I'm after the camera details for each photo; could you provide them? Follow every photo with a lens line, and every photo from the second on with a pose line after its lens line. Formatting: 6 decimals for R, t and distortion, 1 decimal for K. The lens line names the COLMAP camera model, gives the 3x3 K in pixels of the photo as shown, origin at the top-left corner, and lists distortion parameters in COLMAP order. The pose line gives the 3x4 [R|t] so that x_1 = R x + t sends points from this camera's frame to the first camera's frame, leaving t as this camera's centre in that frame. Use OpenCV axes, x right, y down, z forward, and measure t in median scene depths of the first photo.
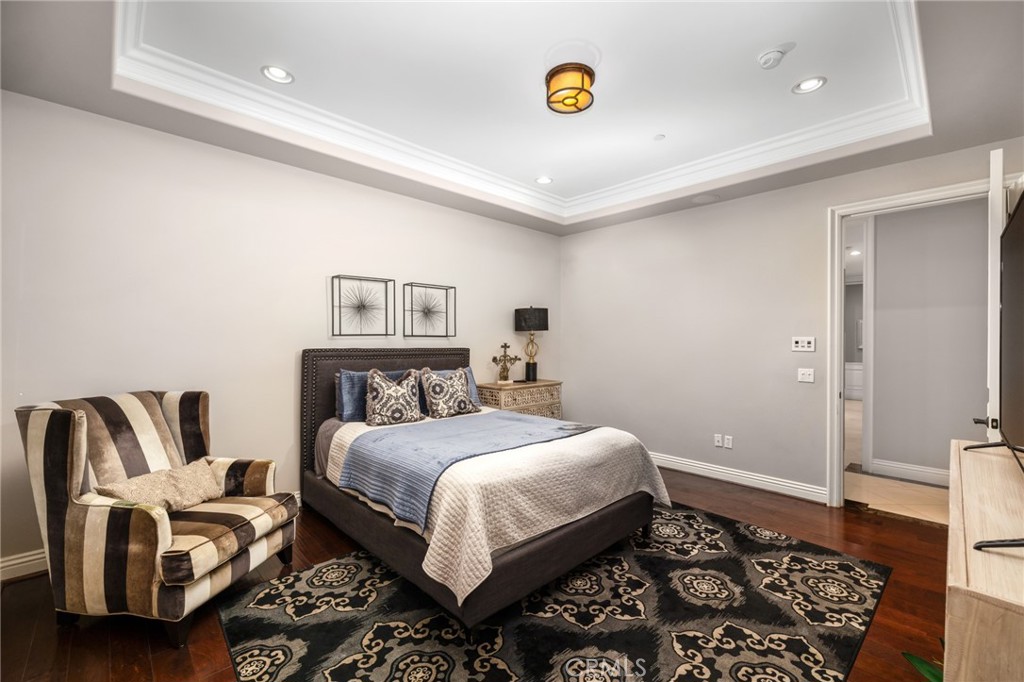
lens RADIAL K [[437.1, 0, 514.0], [0, 437.1, 344.2], [0, 0, 1]] dist [0.000823, 0.000931]
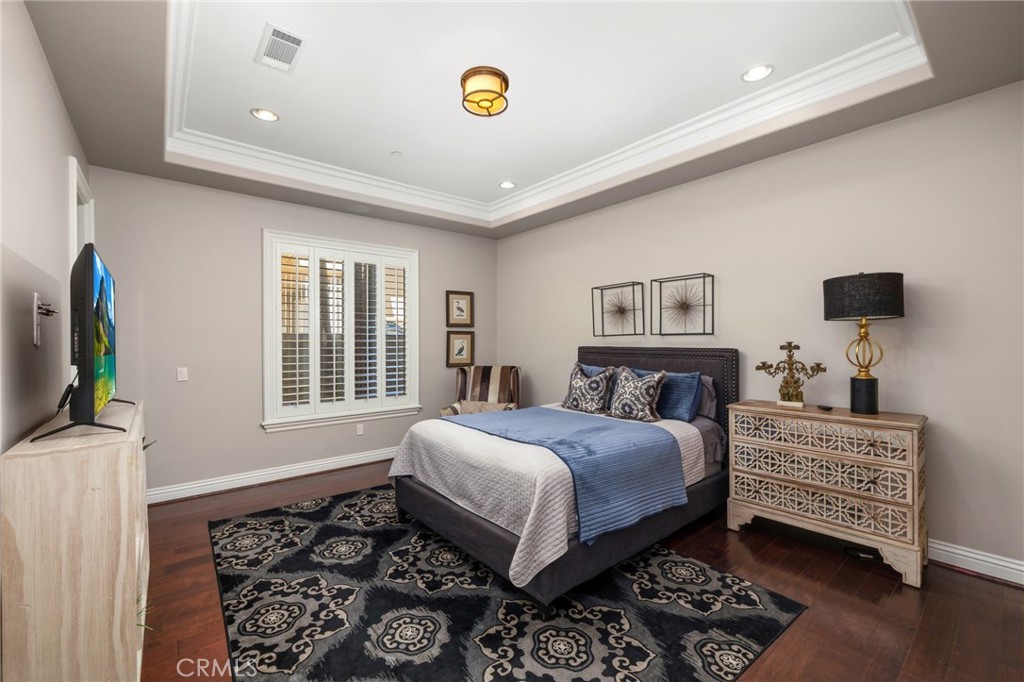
lens RADIAL K [[437.1, 0, 514.8], [0, 437.1, 342.1], [0, 0, 1]] dist [0.000823, 0.000931]
pose [[-0.092827, -0.002255, -0.995680, 0.889593], [-0.001573, 0.999997, -0.002118, -0.000189], [0.995681, 0.001369, -0.092830, 0.908010]]
